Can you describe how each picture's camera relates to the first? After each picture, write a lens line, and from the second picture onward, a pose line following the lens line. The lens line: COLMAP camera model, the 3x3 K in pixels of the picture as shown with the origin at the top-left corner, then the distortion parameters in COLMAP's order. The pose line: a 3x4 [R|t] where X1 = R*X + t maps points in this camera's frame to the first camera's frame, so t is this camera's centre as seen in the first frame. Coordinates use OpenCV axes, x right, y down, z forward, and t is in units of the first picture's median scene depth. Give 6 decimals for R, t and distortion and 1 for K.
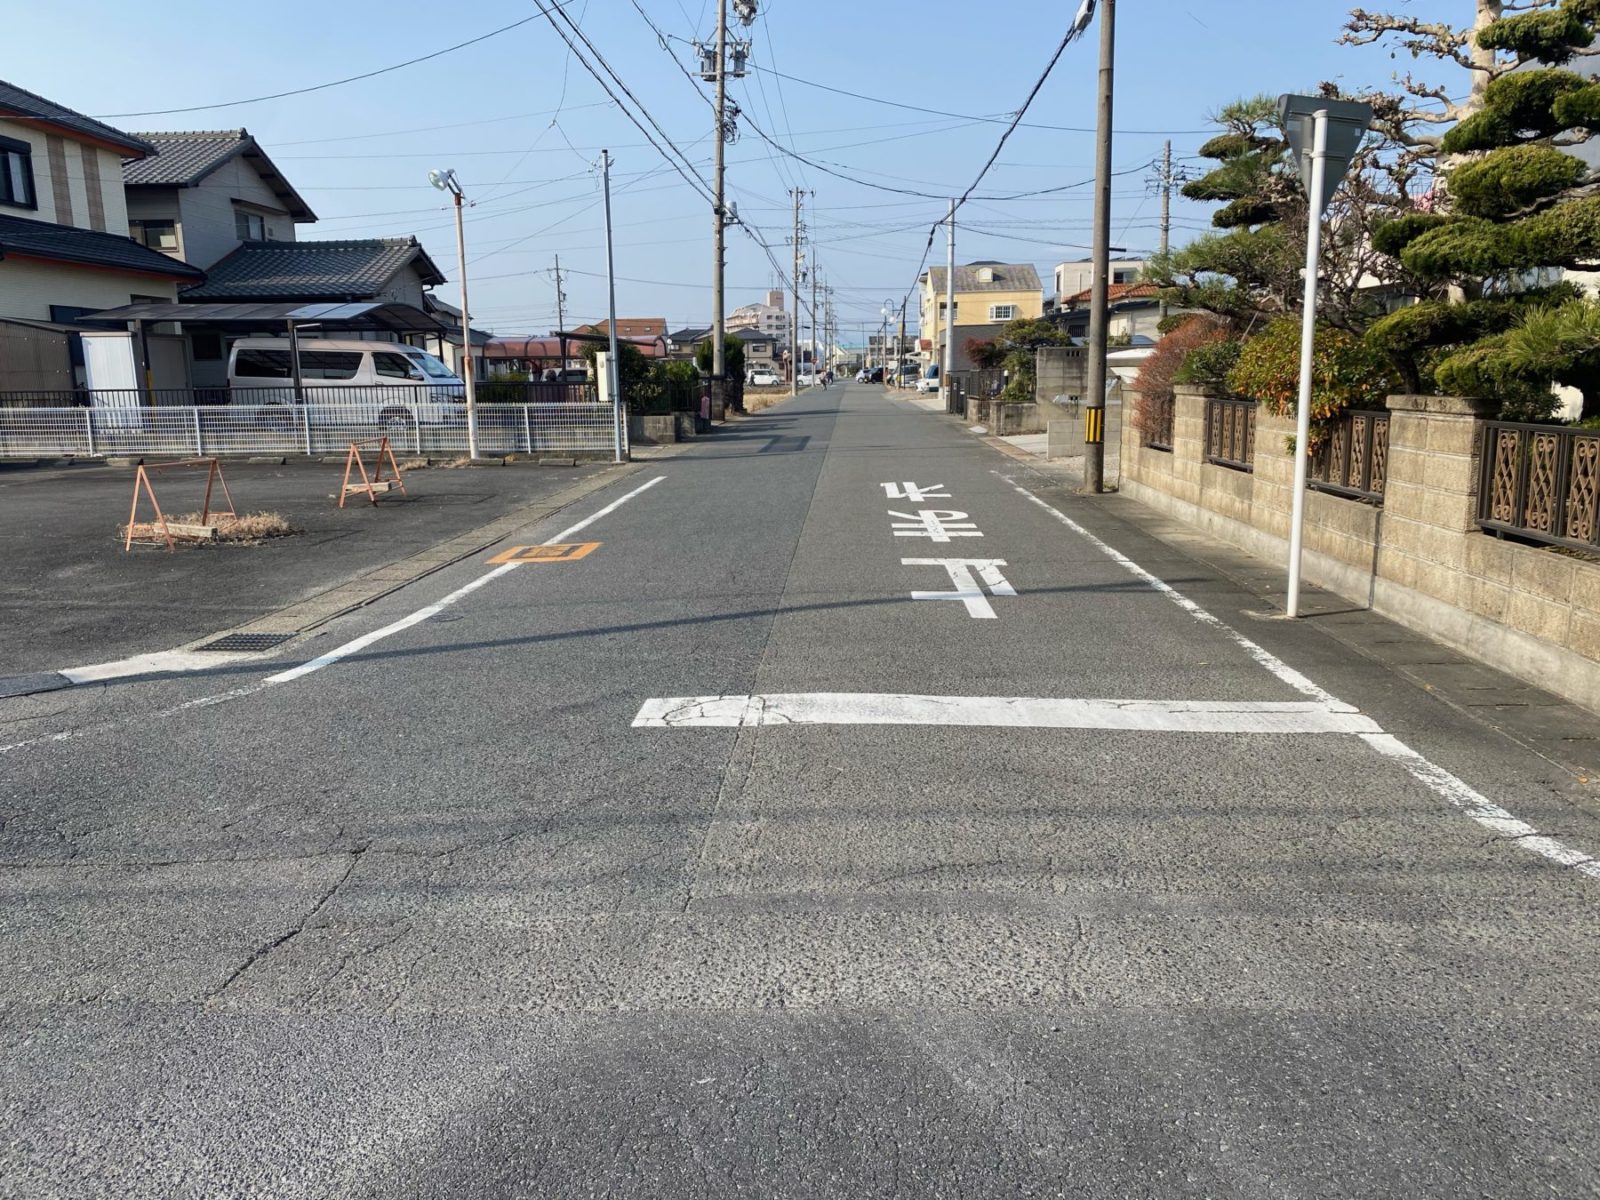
lens RADIAL K [[1215.8, 0, 804.7], [0, 1215.8, 609.4], [0, 0, 1]] dist [0.040405, -0.051502]
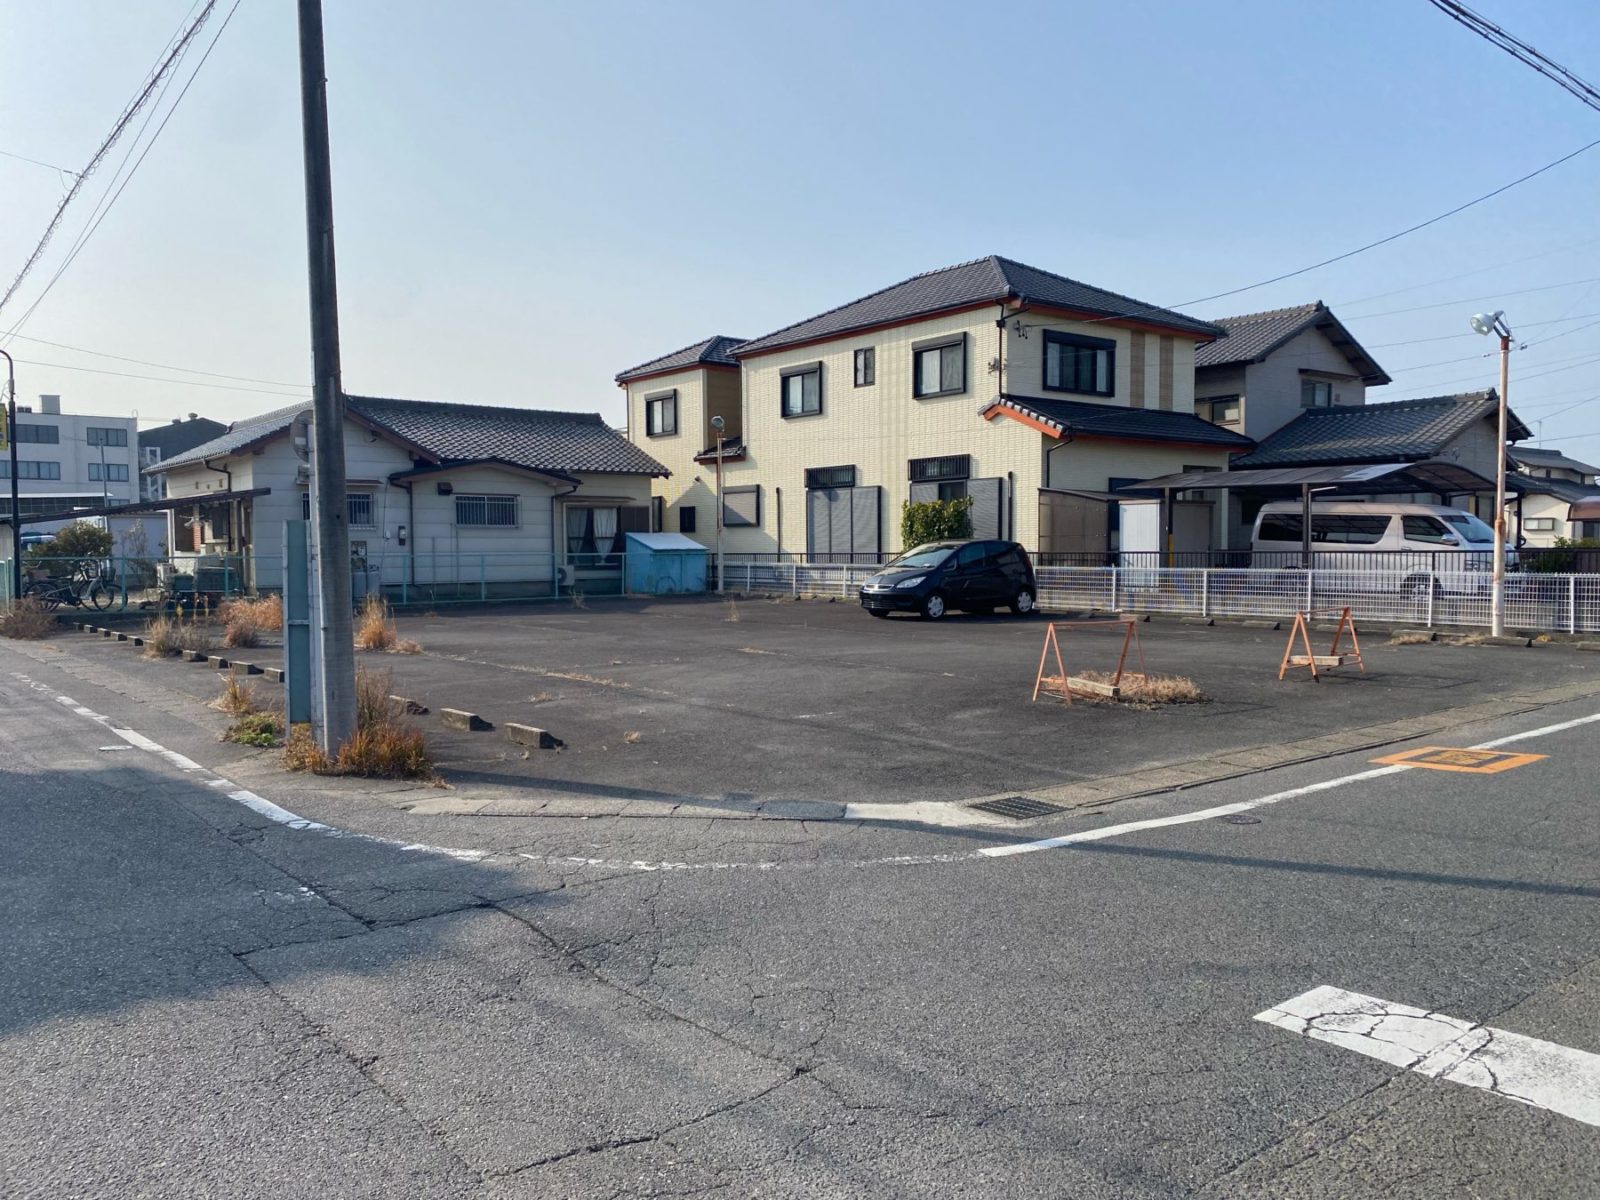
lens RADIAL K [[1215.8, 0, 805.7], [0, 1215.8, 612.6], [0, 0, 1]] dist [0.040405, -0.051502]
pose [[0.650967, 0.051887, -0.757330, 0.065880], [-0.148506, 0.987088, -0.060020, -0.017407], [0.744438, 0.151539, 0.650268, 0.084712]]
